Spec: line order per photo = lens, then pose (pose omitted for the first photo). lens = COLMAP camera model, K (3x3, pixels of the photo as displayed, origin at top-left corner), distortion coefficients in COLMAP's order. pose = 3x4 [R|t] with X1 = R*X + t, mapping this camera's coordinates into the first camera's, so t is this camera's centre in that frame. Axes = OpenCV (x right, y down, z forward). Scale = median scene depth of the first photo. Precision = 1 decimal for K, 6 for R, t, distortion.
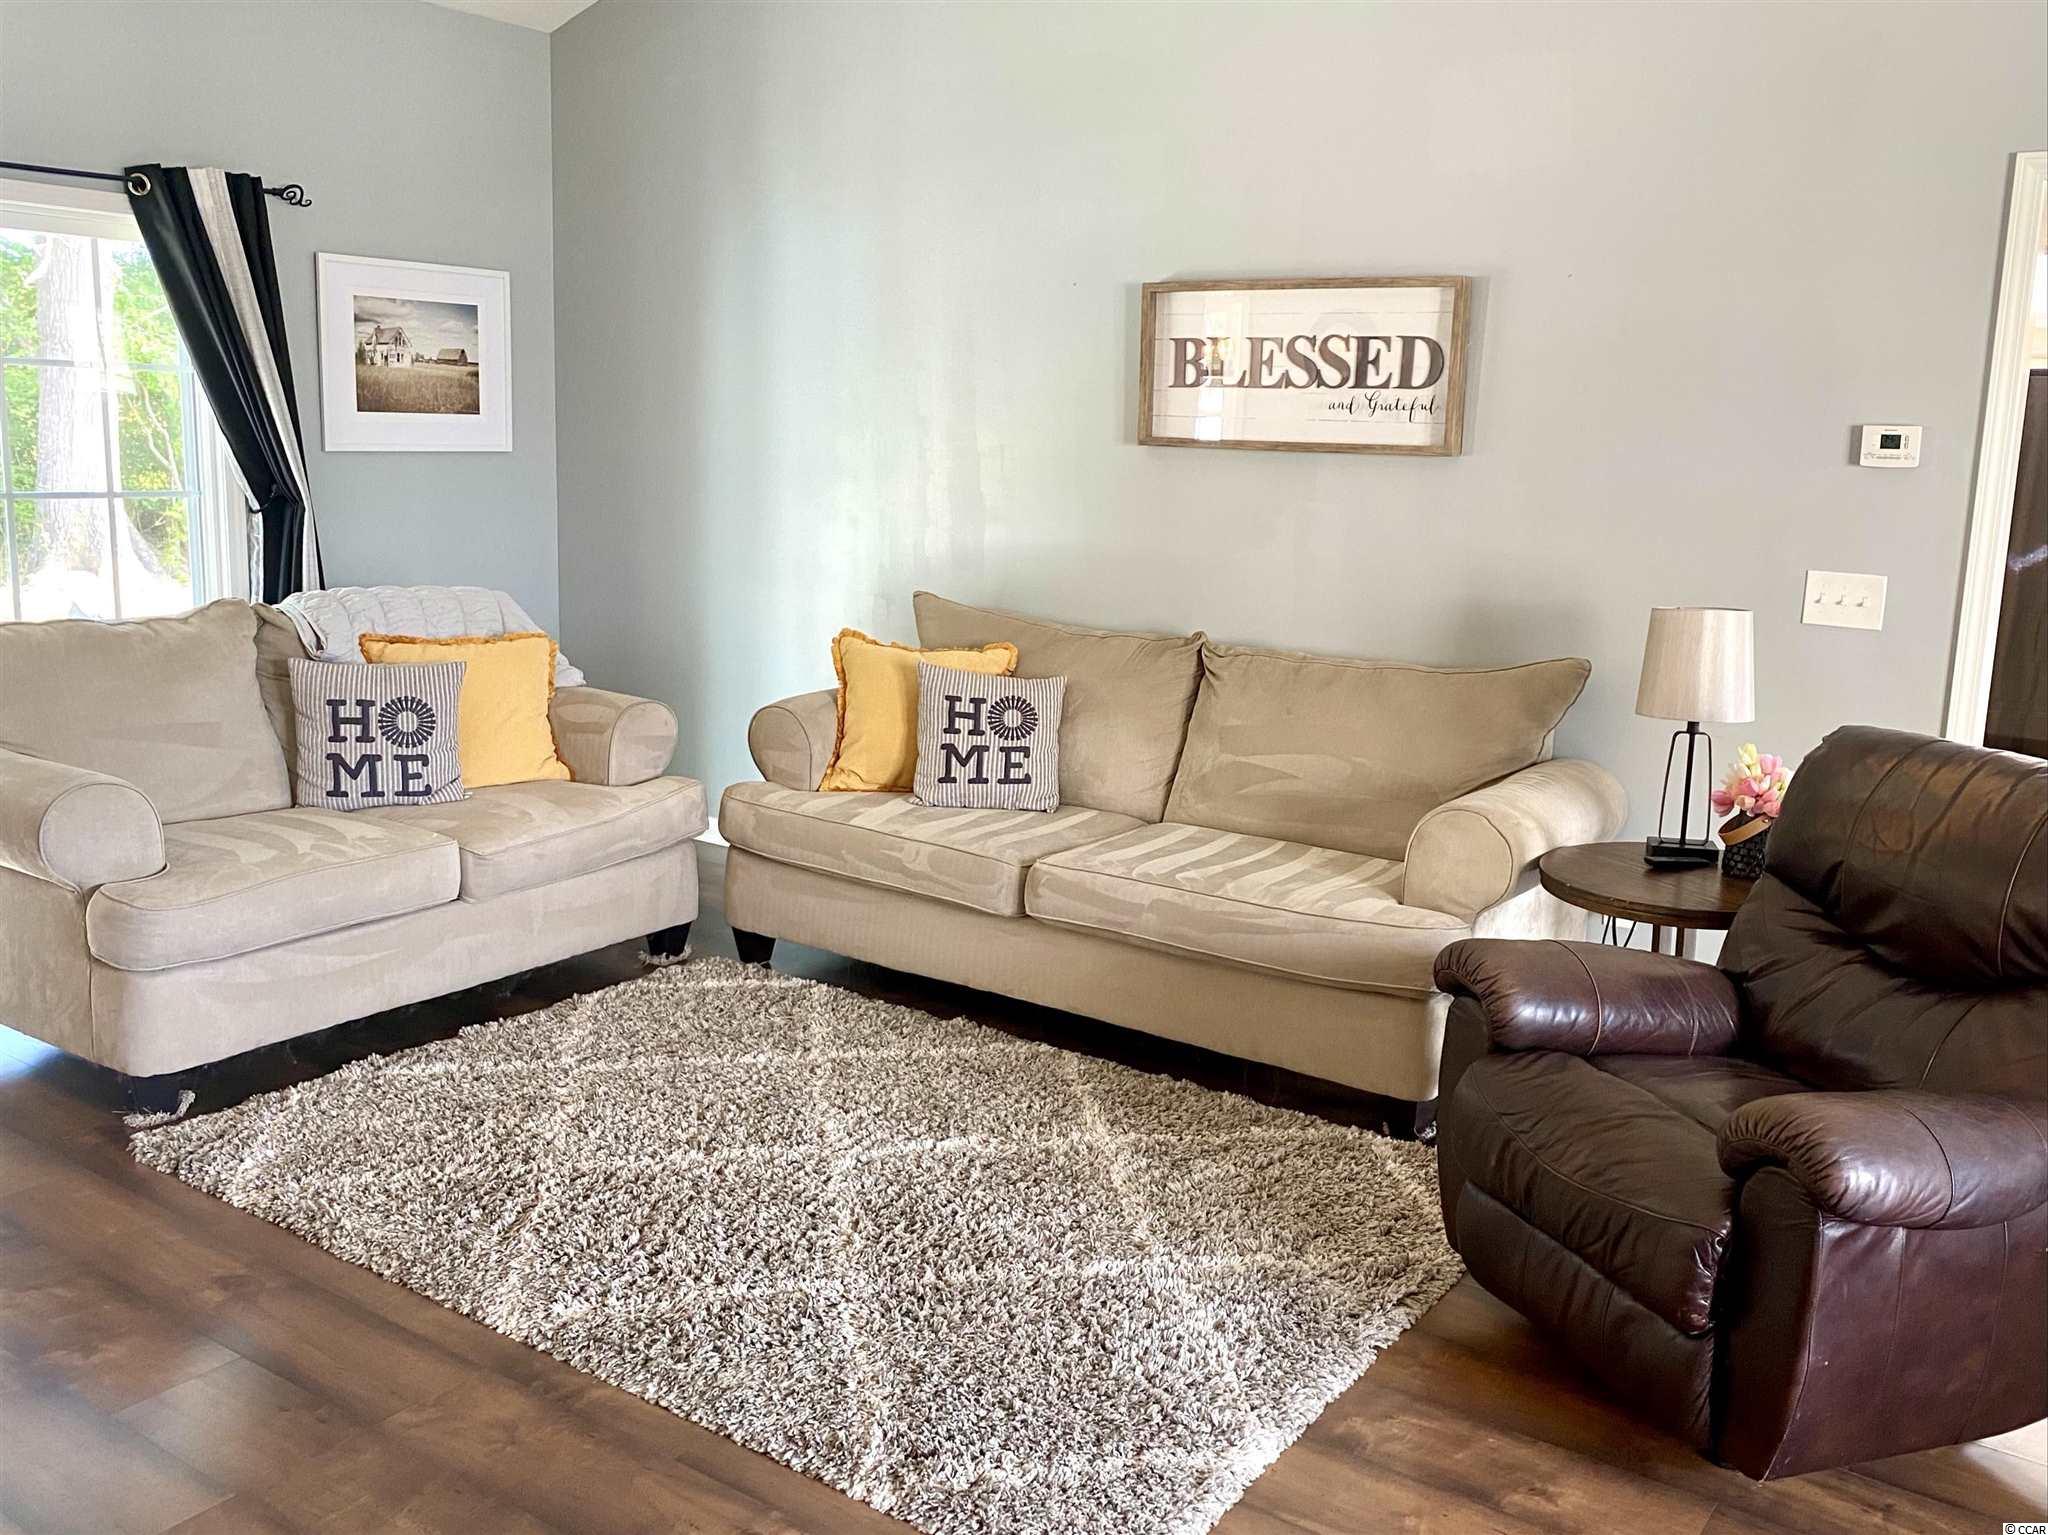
lens RADIAL K [[1760.9, 0, 1075.4], [0, 1760.9, 768.0], [0, 0, 1]] dist [-0.017015, -0.023054]
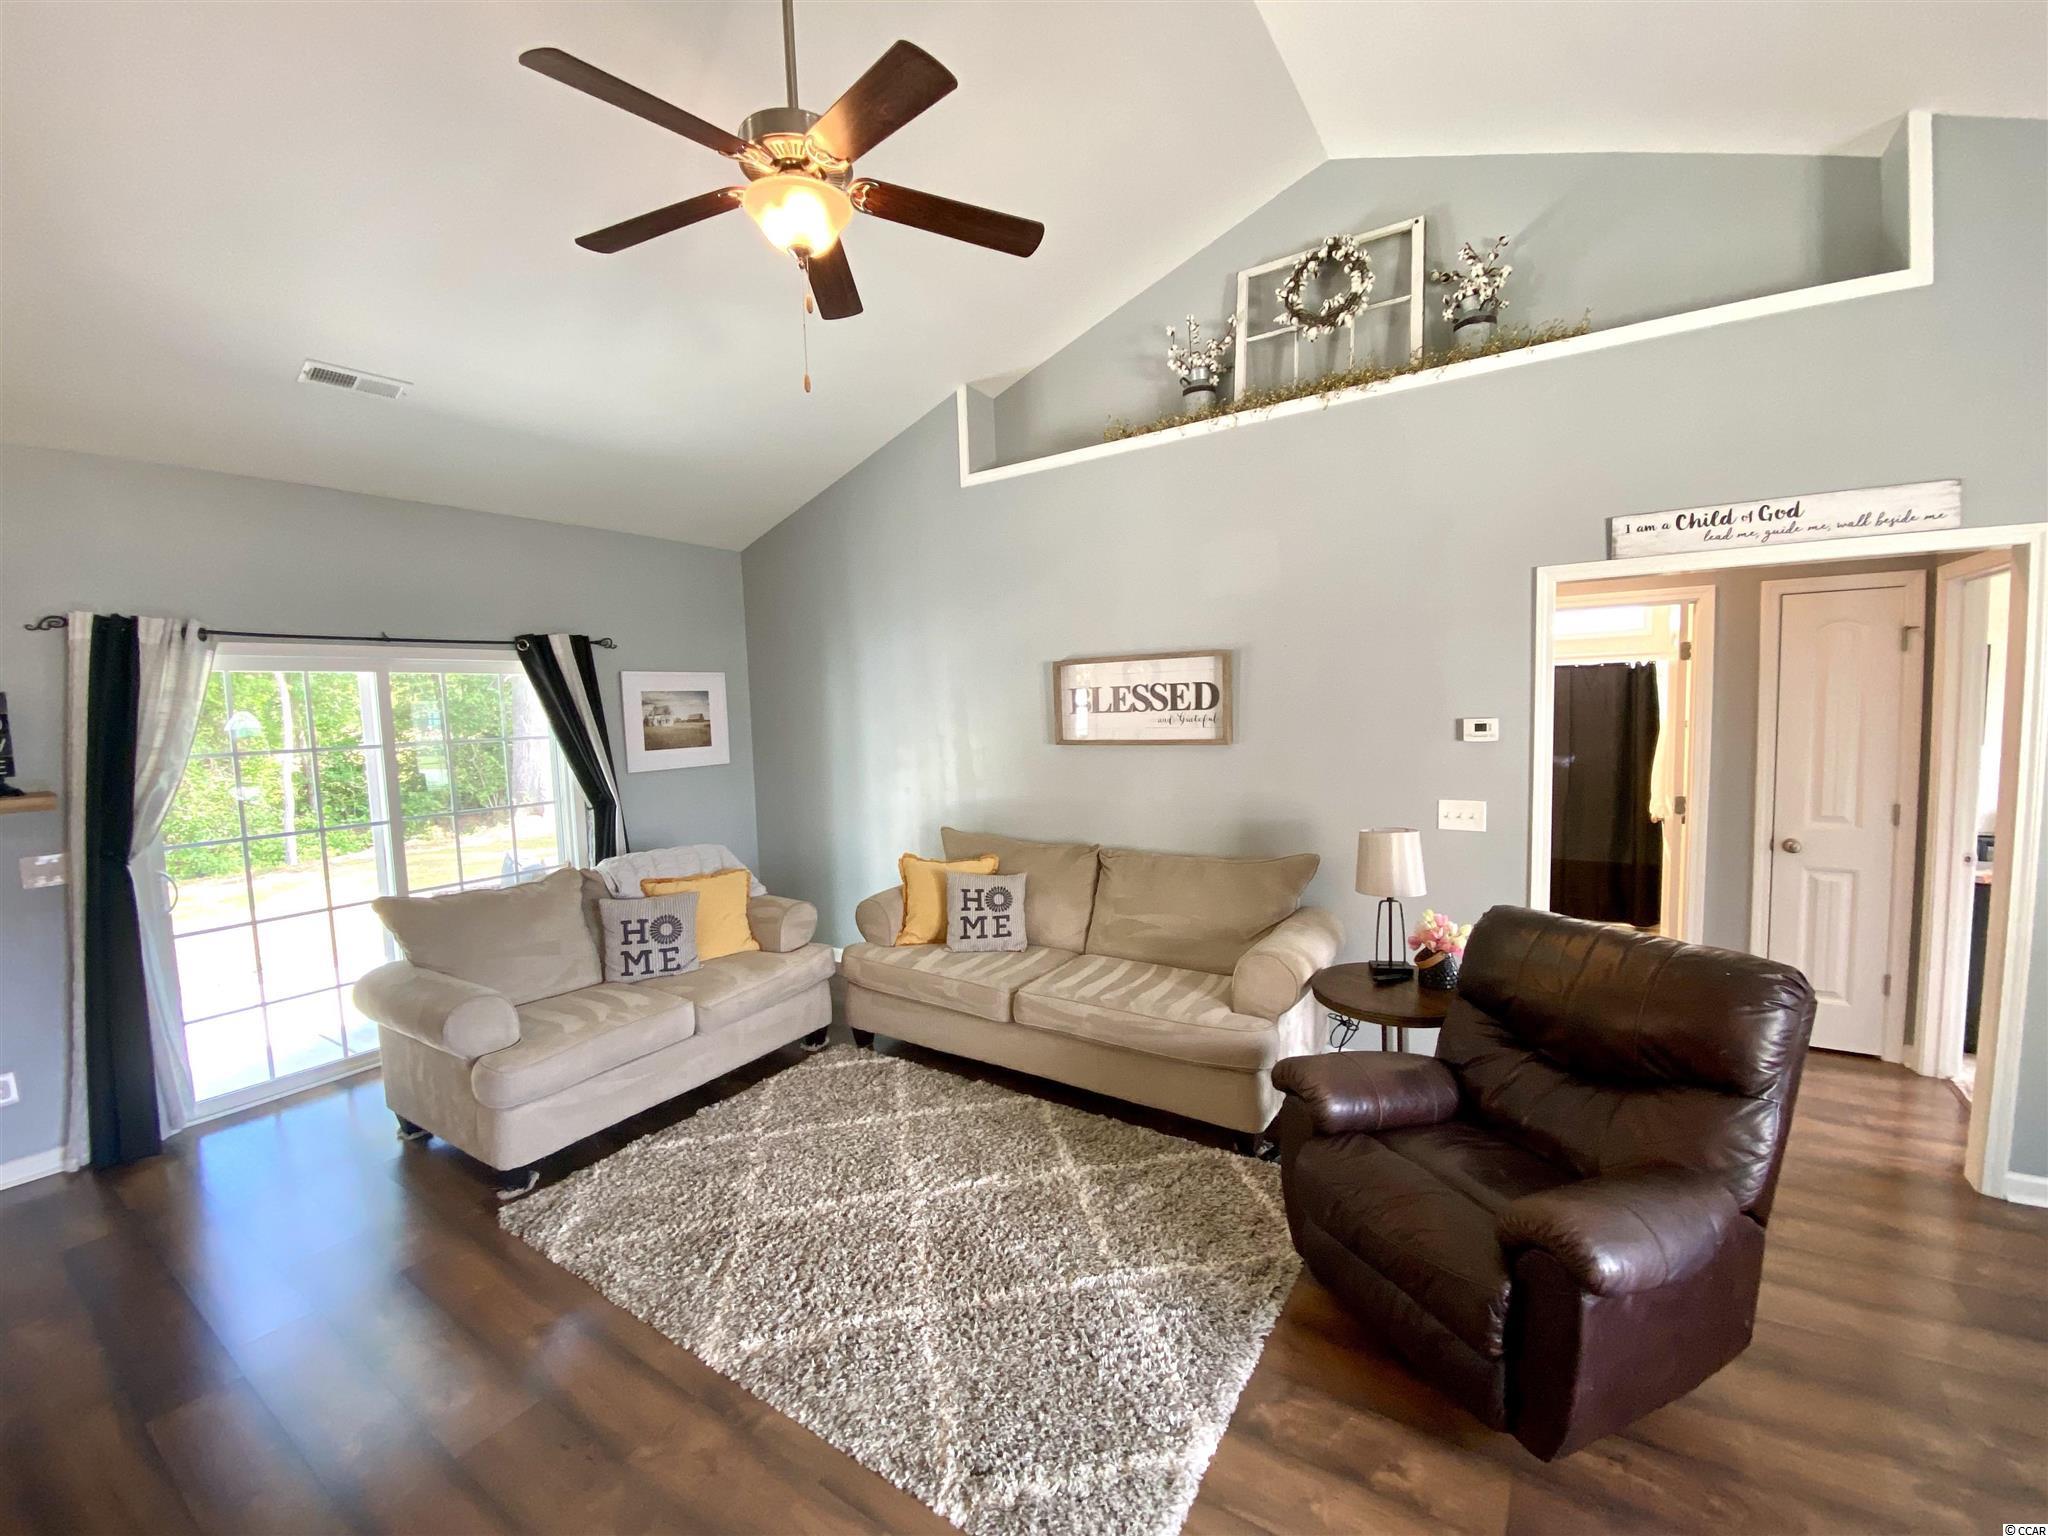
lens RADIAL K [[825.6, 0, 1005.3], [0, 825.6, 775.7], [0, 0, 1]] dist [-0.017657, -0.006531]
pose [[0.997854, -0.064629, -0.010516, -0.013482], [0.063192, 0.992575, -0.103932, -0.077165], [0.017154, 0.103044, 0.994529, 0.154516]]
